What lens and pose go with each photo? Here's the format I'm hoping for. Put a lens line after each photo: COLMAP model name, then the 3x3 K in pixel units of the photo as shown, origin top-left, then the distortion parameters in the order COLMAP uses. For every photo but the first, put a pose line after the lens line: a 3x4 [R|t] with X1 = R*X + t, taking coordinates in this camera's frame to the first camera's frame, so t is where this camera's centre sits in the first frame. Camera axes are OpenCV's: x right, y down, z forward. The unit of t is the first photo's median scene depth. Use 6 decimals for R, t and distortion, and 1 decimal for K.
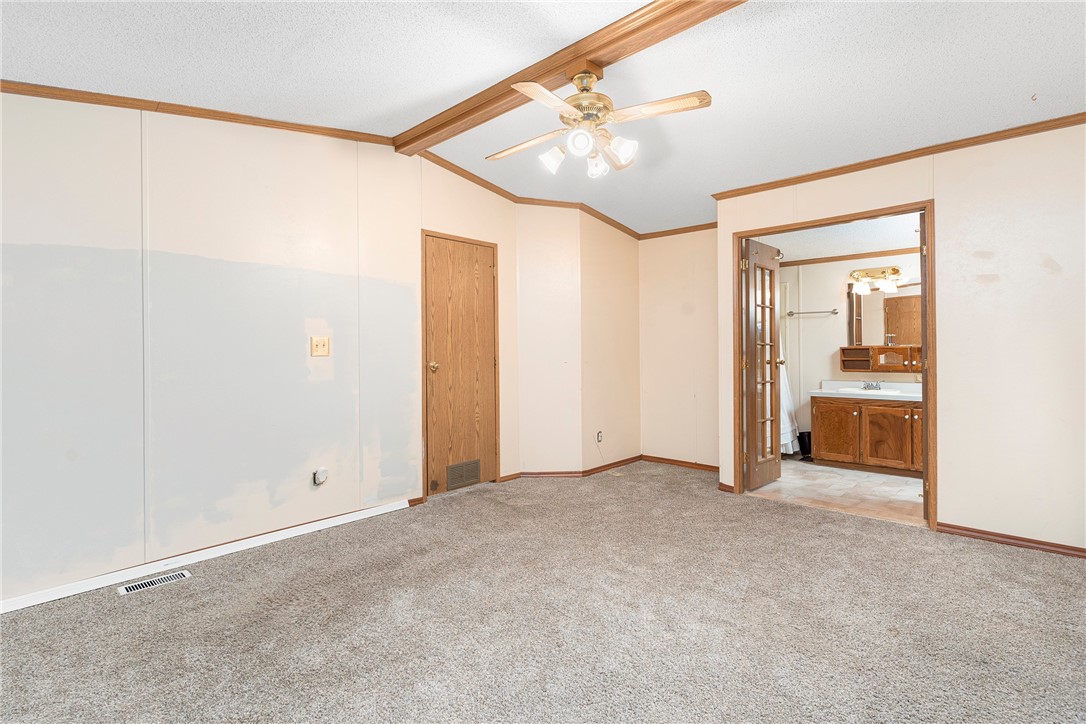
lens RADIAL K [[531.3, 0, 548.4], [0, 531.3, 347.7], [0, 0, 1]] dist [0.003058, -0.000607]
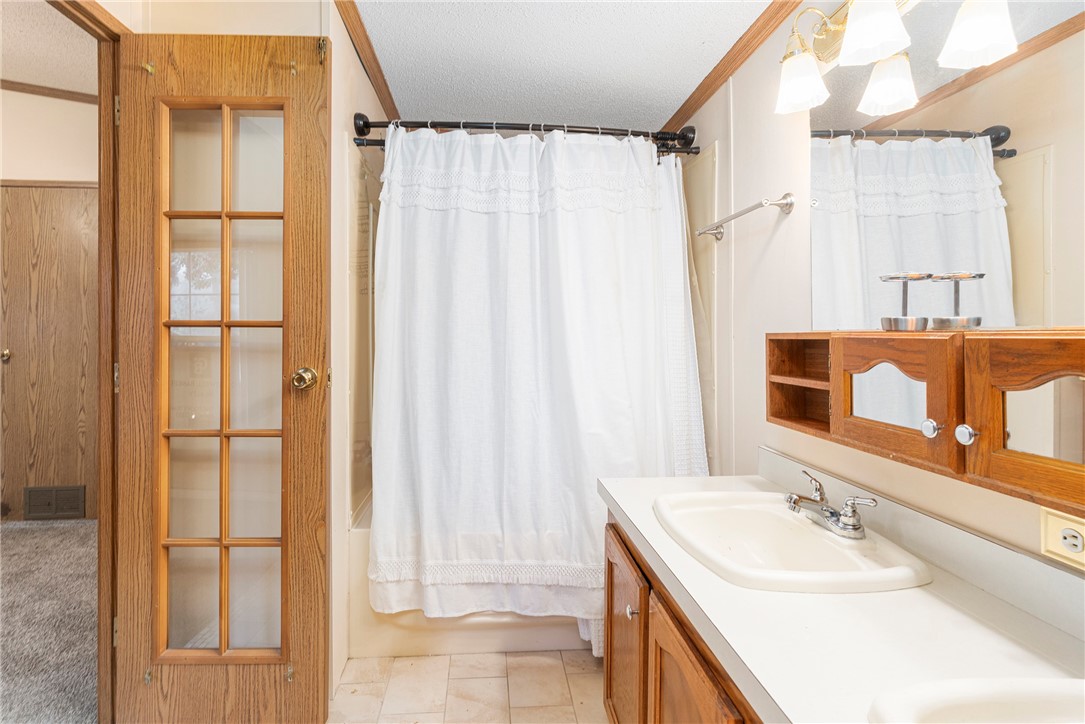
lens RADIAL K [[530.8, 0, 520.5], [0, 530.8, 329.1], [0, 0, 1]] dist [0.003058, -0.000607]
pose [[0.714283, 0.003179, -0.699850, 0.834785], [-0.002115, 0.999995, 0.002383, -0.005522], [0.699854, -0.000222, 0.714286, 0.943575]]
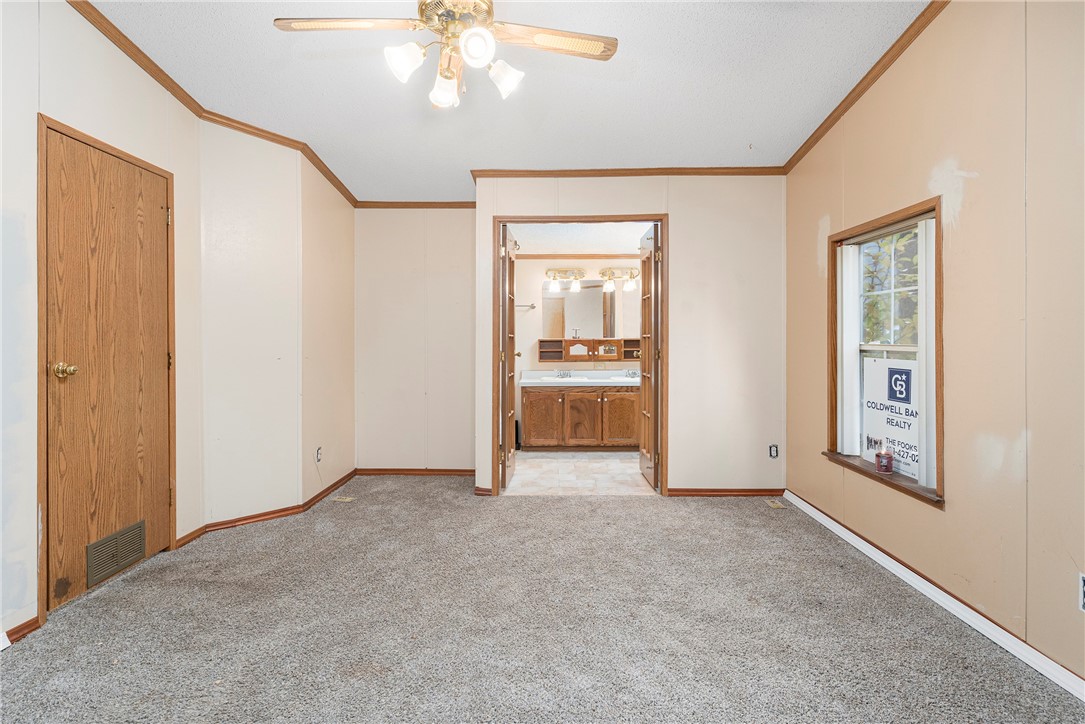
lens RADIAL K [[530.8, 0, 544.5], [0, 530.8, 338.6], [0, 0, 1]] dist [0.003058, -0.000607]
pose [[0.742869, 0.005911, 0.669411, -0.207632], [-0.003967, 0.999982, -0.004428, 0.002671], [-0.669425, 0.000634, 0.742879, 0.250274]]
